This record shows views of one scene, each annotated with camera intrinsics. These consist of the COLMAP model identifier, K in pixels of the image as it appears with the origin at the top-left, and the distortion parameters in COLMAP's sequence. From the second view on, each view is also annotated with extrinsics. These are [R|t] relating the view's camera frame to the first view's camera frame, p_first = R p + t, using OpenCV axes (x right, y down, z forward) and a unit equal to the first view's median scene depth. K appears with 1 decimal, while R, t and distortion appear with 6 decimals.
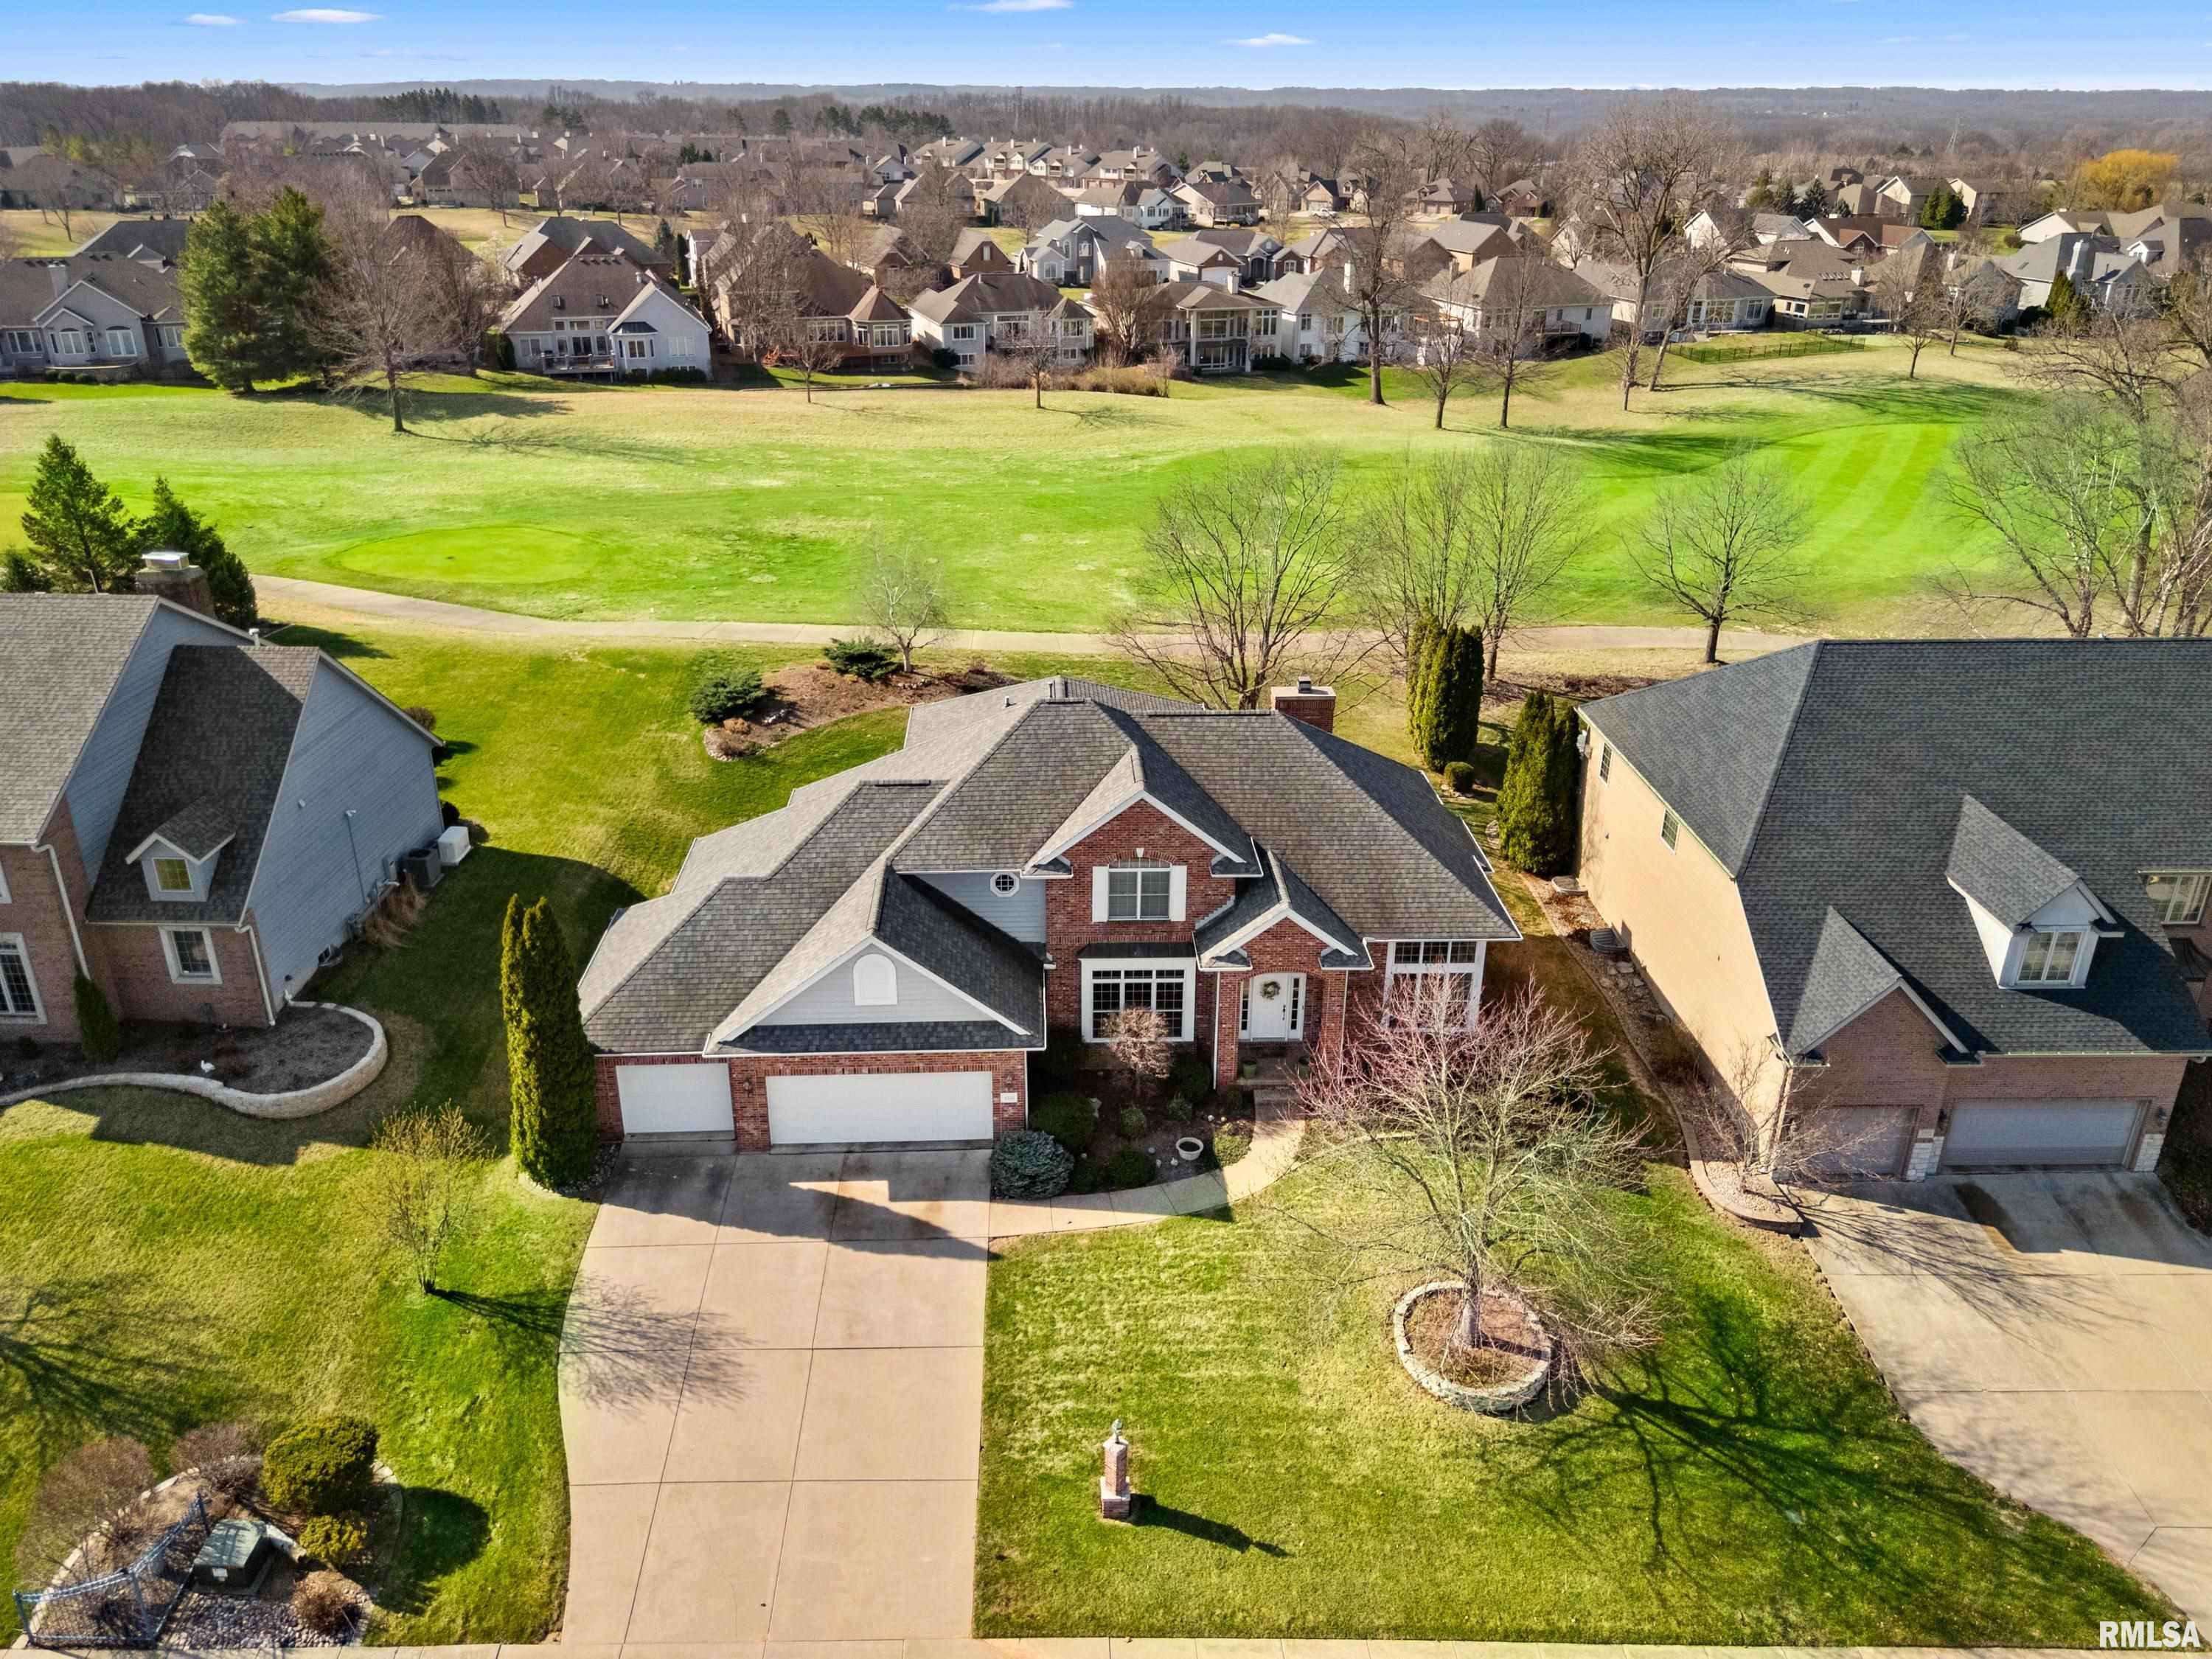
lens RADIAL K [[1757.6, 0, 1117.1], [0, 1757.6, 717.8], [0, 0, 1]] dist [0.052378, -0.009613]
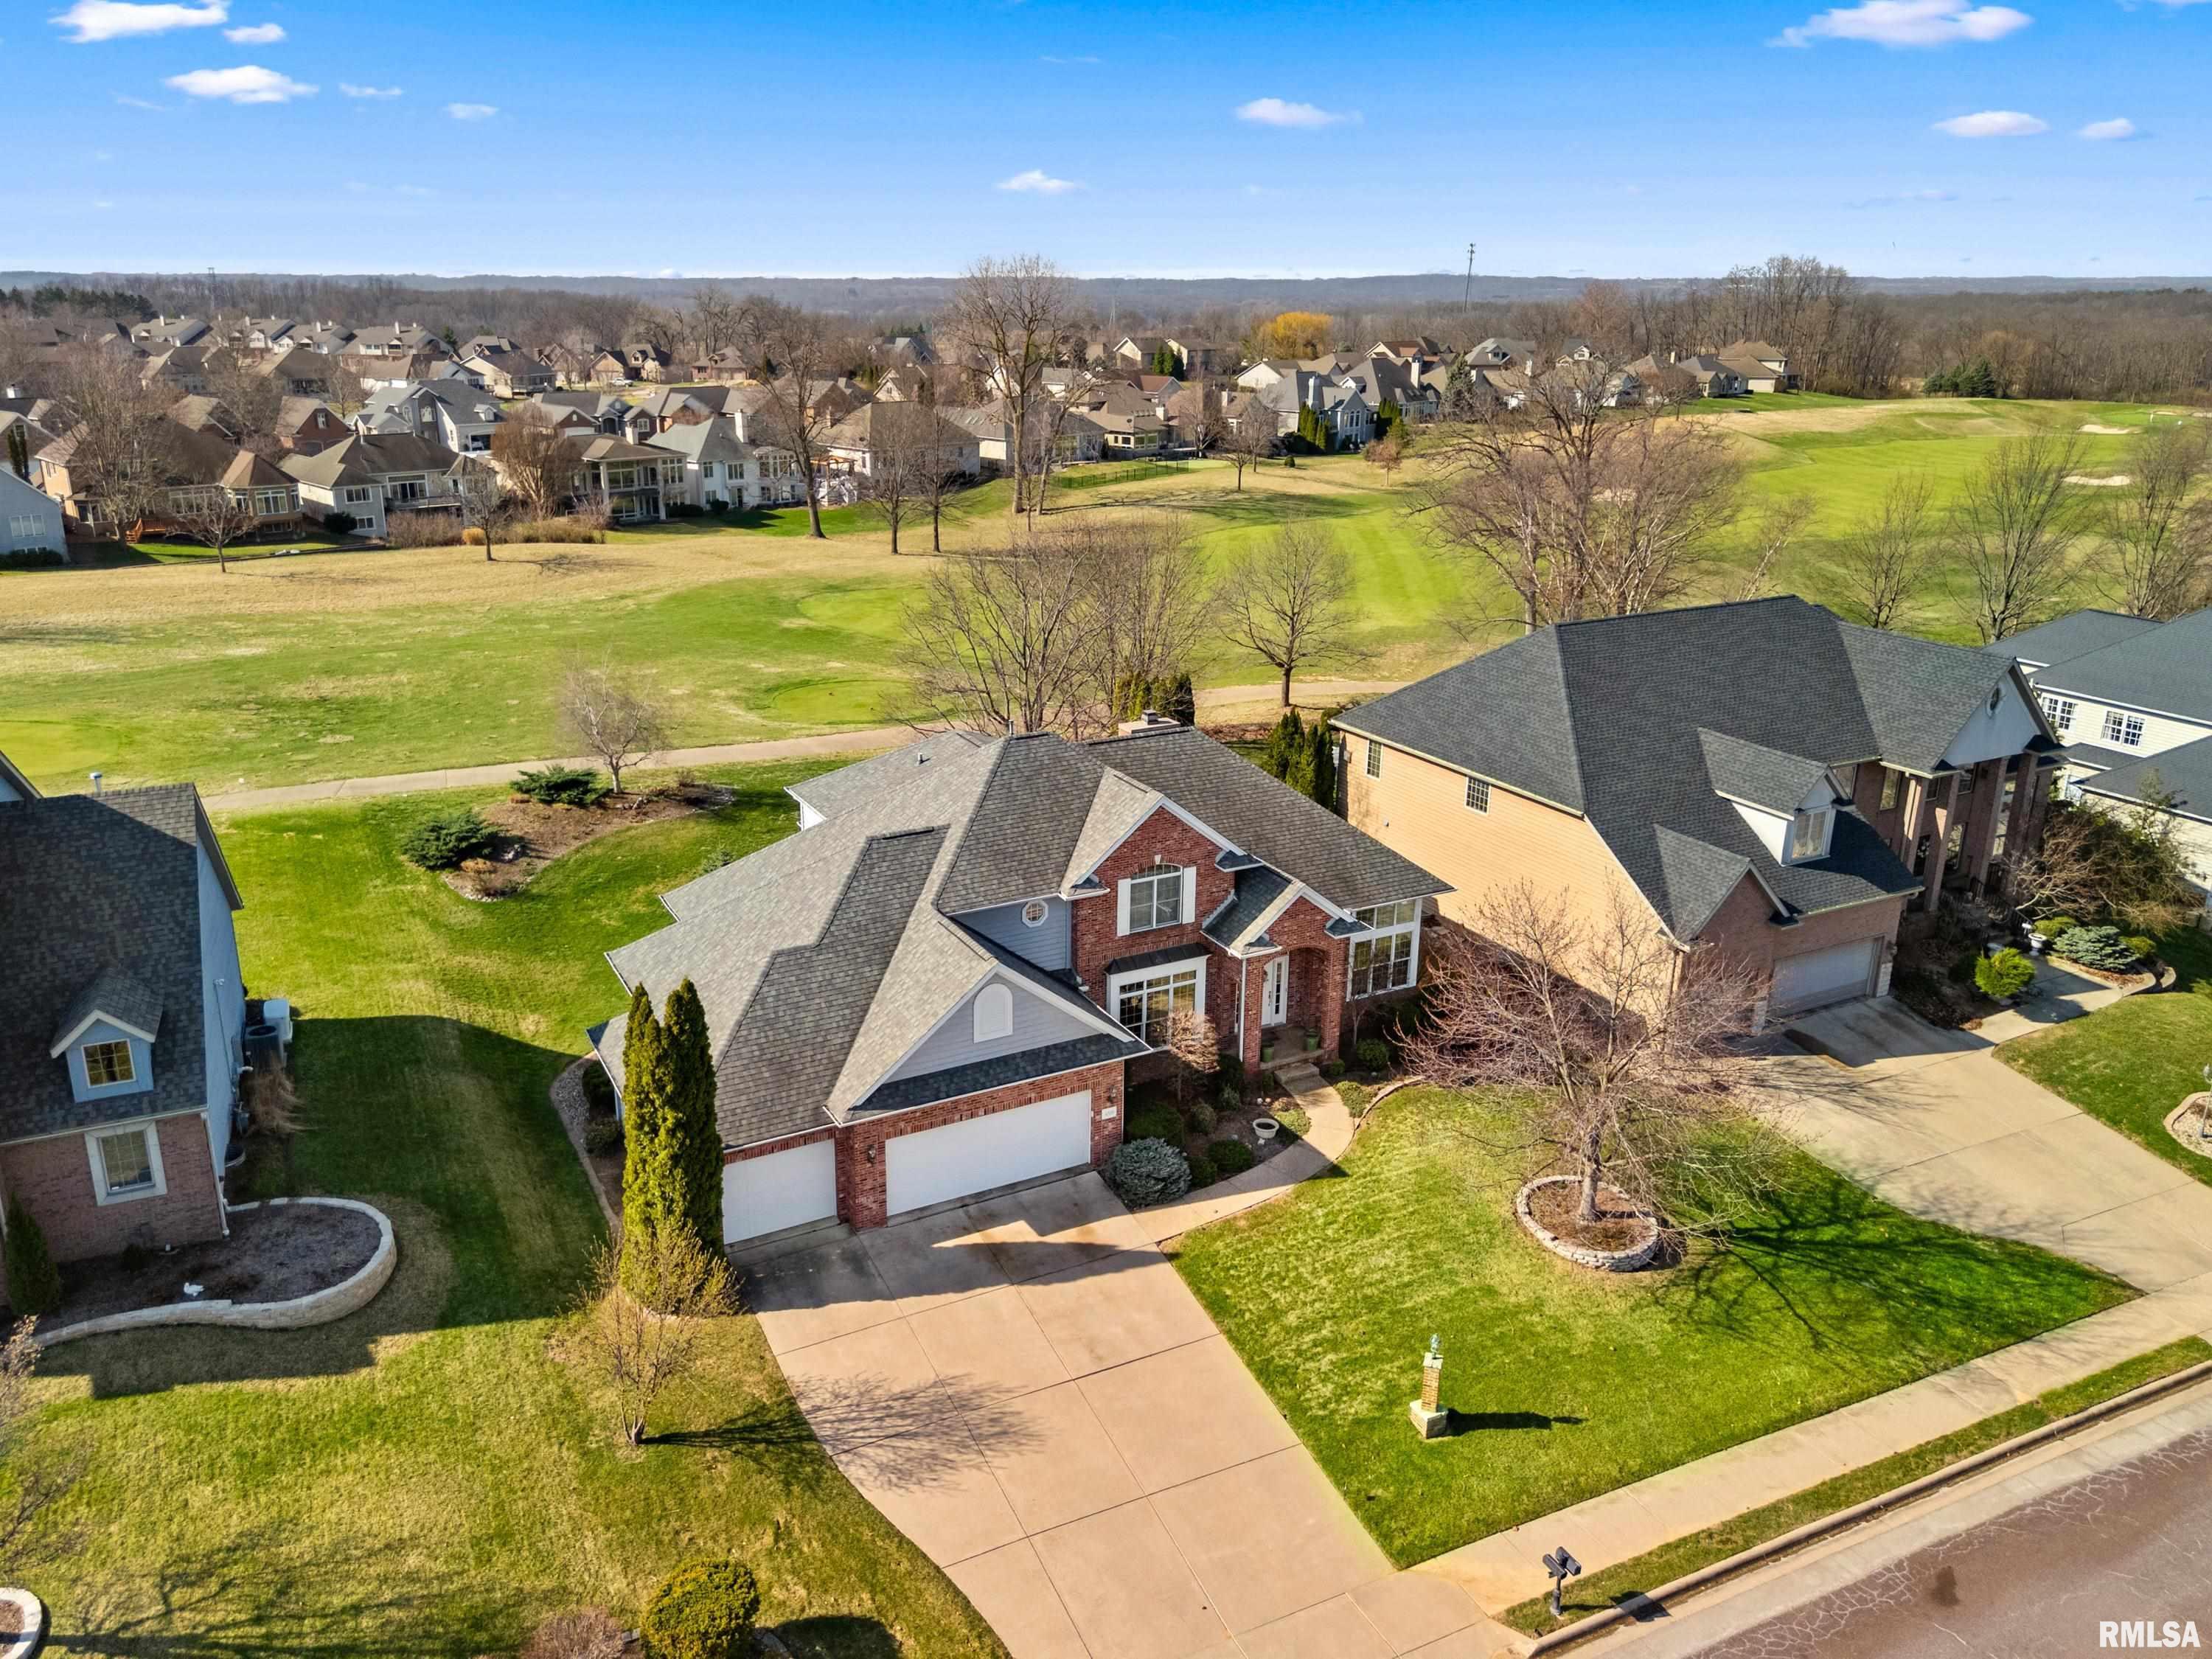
lens RADIAL K [[1751.5, 0, 1104.7], [0, 1751.5, 660.7], [0, 0, 1]] dist [0.048038, -0.002163]
pose [[0.898521, -0.098450, 0.427747, -0.455075], [0.153846, 0.983338, -0.096841, 0.056667], [-0.411086, 0.152821, 0.898696, 0.056577]]
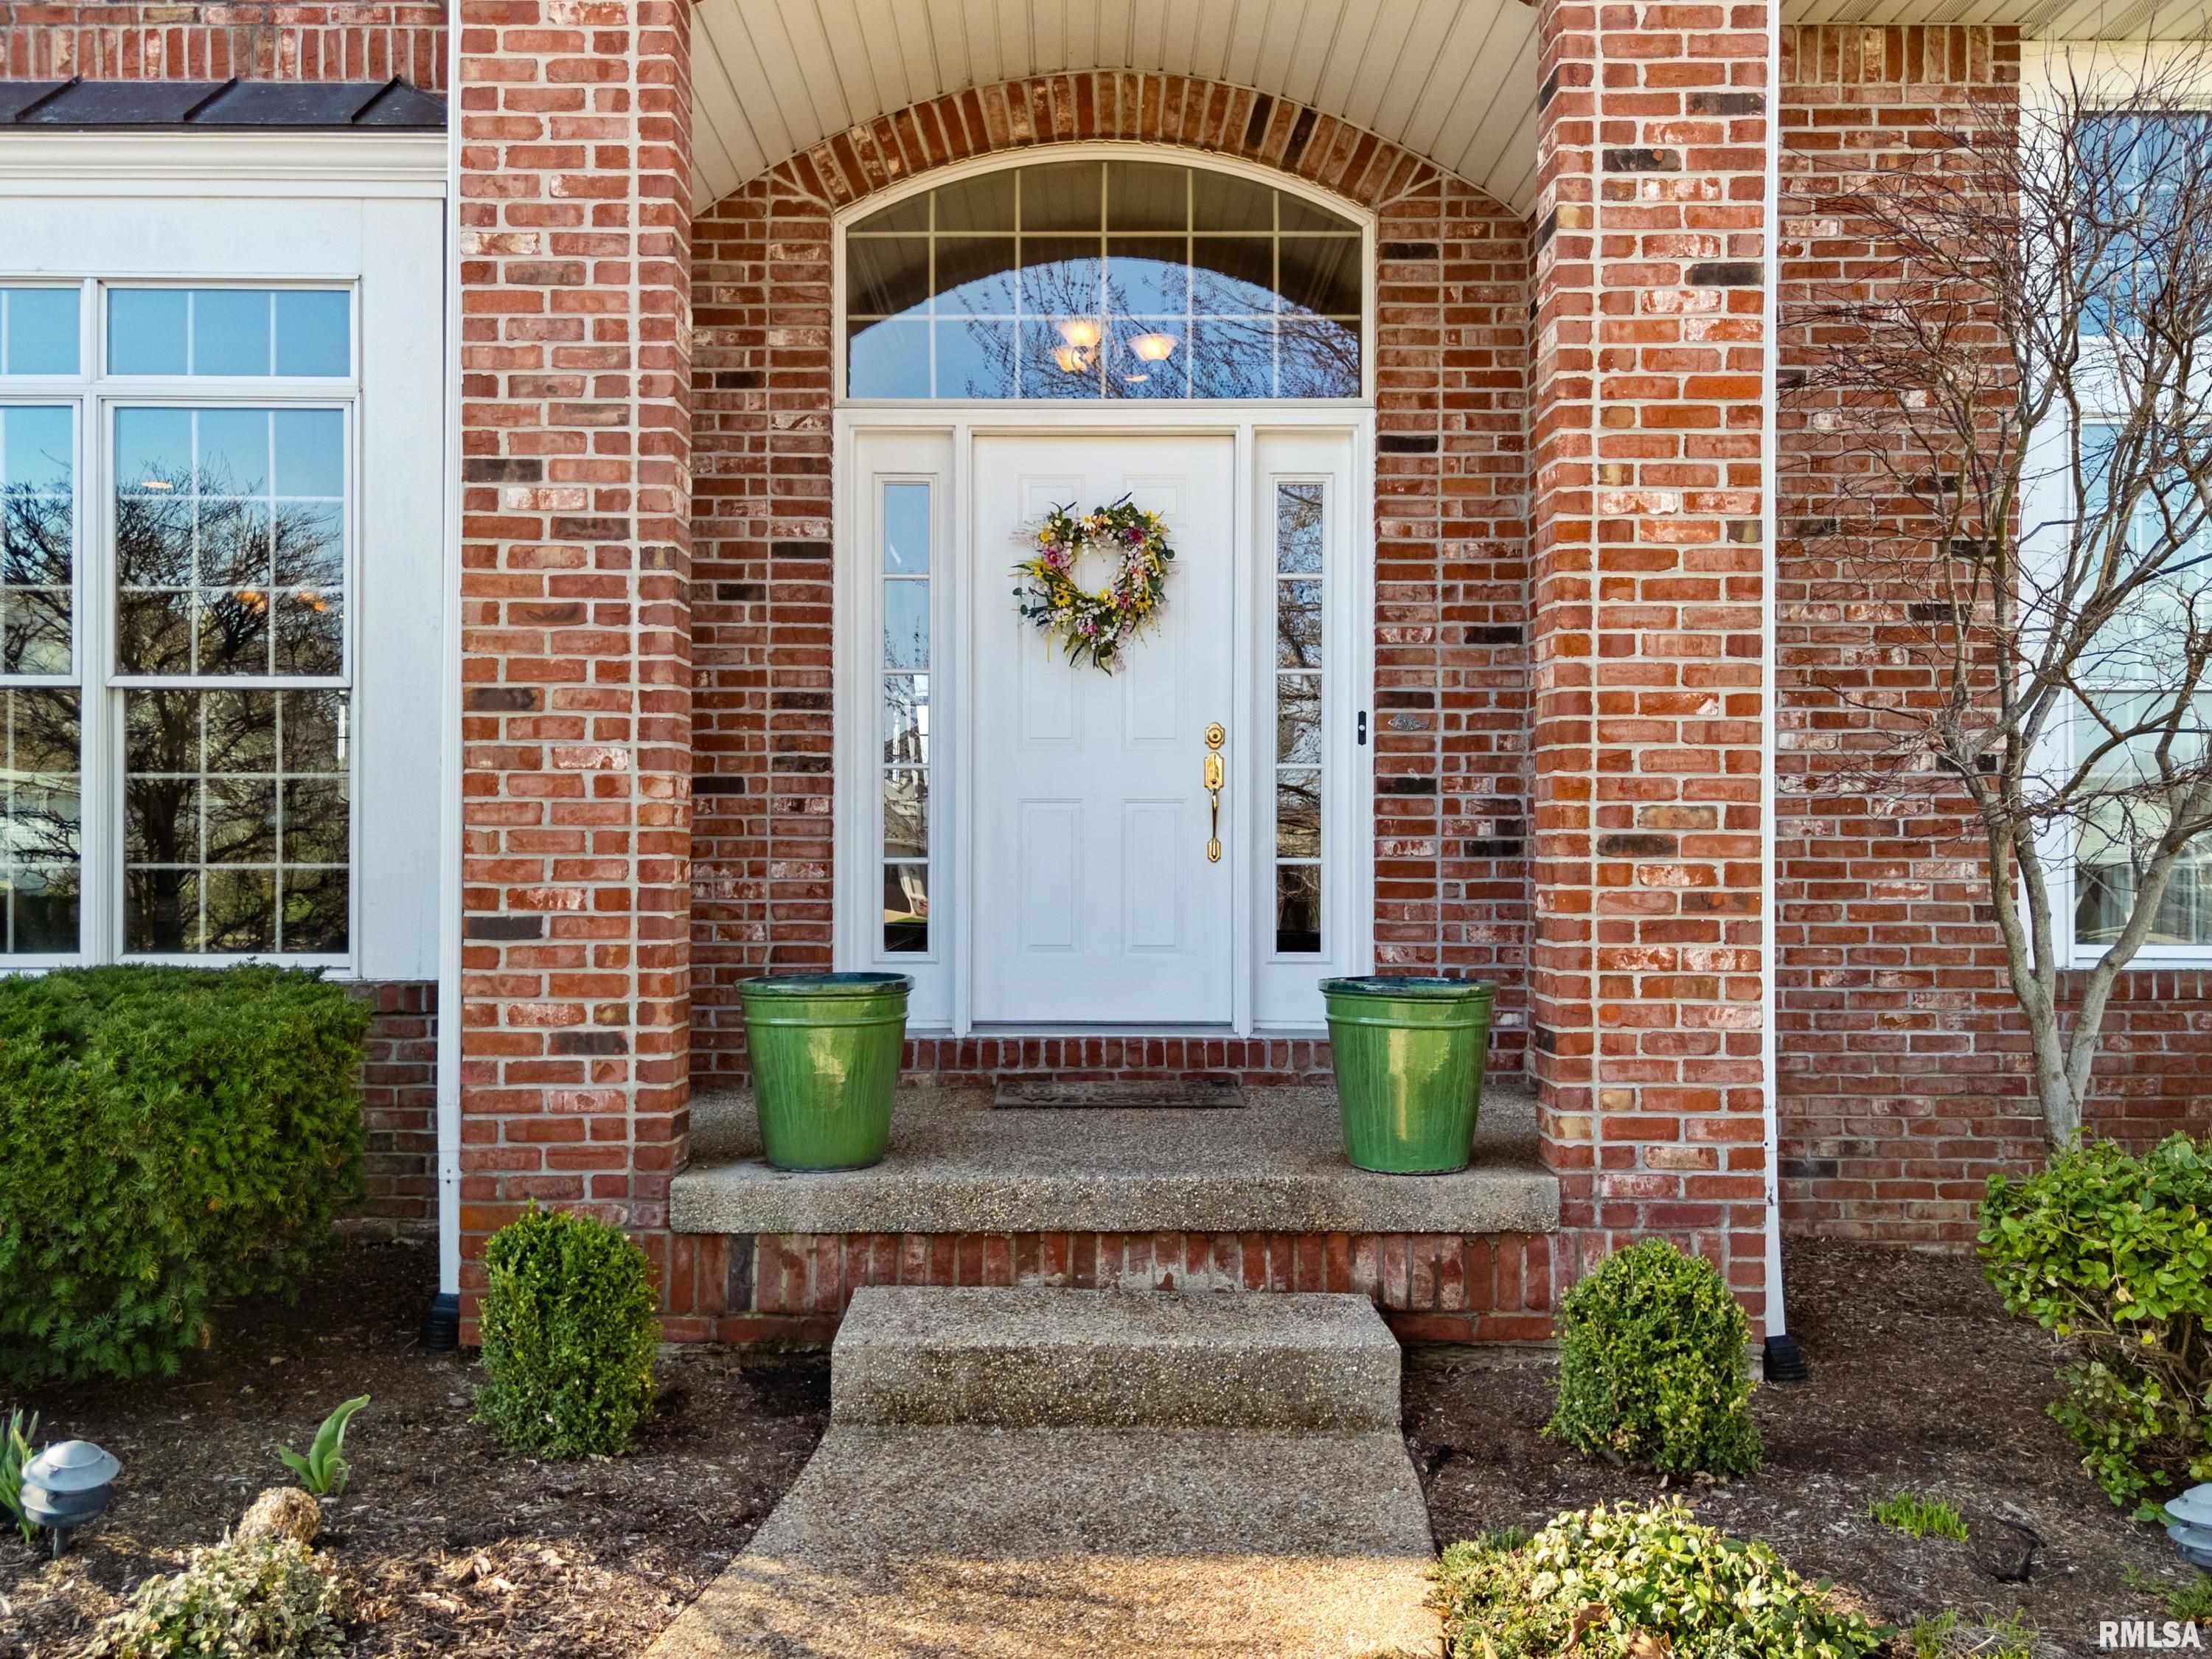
lens RADIAL K [[1781.8, 0, 1109.9], [0, 1781.8, 858.4], [0, 0, 1]] dist [0.003173, -0.001488]
pose [[0.999211, -0.004810, -0.039415, 0.097809], [-0.009913, 0.930995, -0.364898, 0.231097], [0.038450, 0.365001, 0.930213, 0.932657]]
